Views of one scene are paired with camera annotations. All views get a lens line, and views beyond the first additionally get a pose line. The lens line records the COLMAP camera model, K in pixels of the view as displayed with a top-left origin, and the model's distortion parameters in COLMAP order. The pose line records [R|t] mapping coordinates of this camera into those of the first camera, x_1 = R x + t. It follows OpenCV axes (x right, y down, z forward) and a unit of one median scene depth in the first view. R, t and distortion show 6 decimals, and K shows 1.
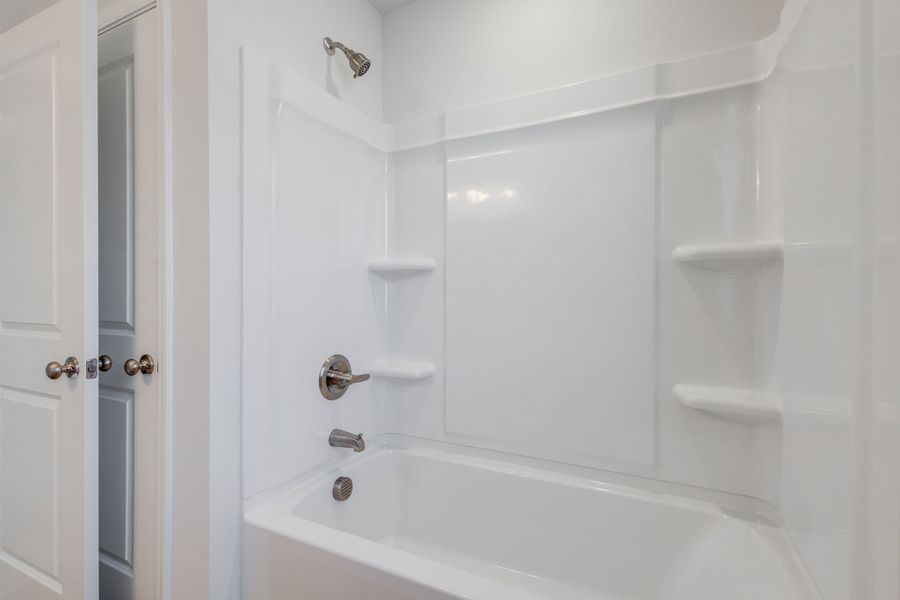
lens RADIAL K [[415.4, 0, 450.8], [0, 415.4, 298.4], [0, 0, 1]] dist [0.009142, -0.001832]
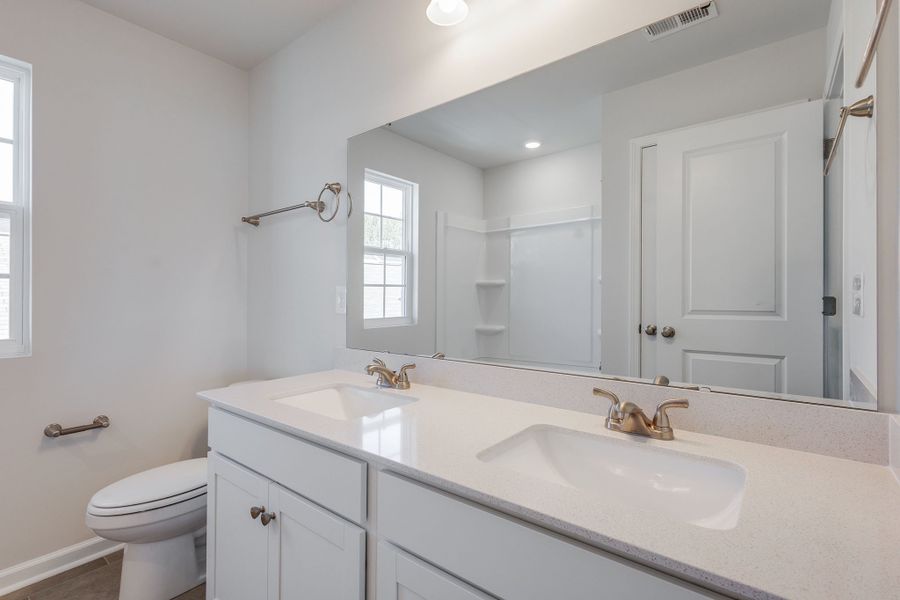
lens RADIAL K [[415.4, 0, 450.8], [0, 415.4, 298.4], [0, 0, 1]] dist [0.009142, -0.001832]
pose [[0.979156, -0.000768, -0.203111, 0.136506], [-0.000801, 0.999970, -0.007646, 0.024790], [0.203110, 0.007649, 0.979126, -1.329813]]
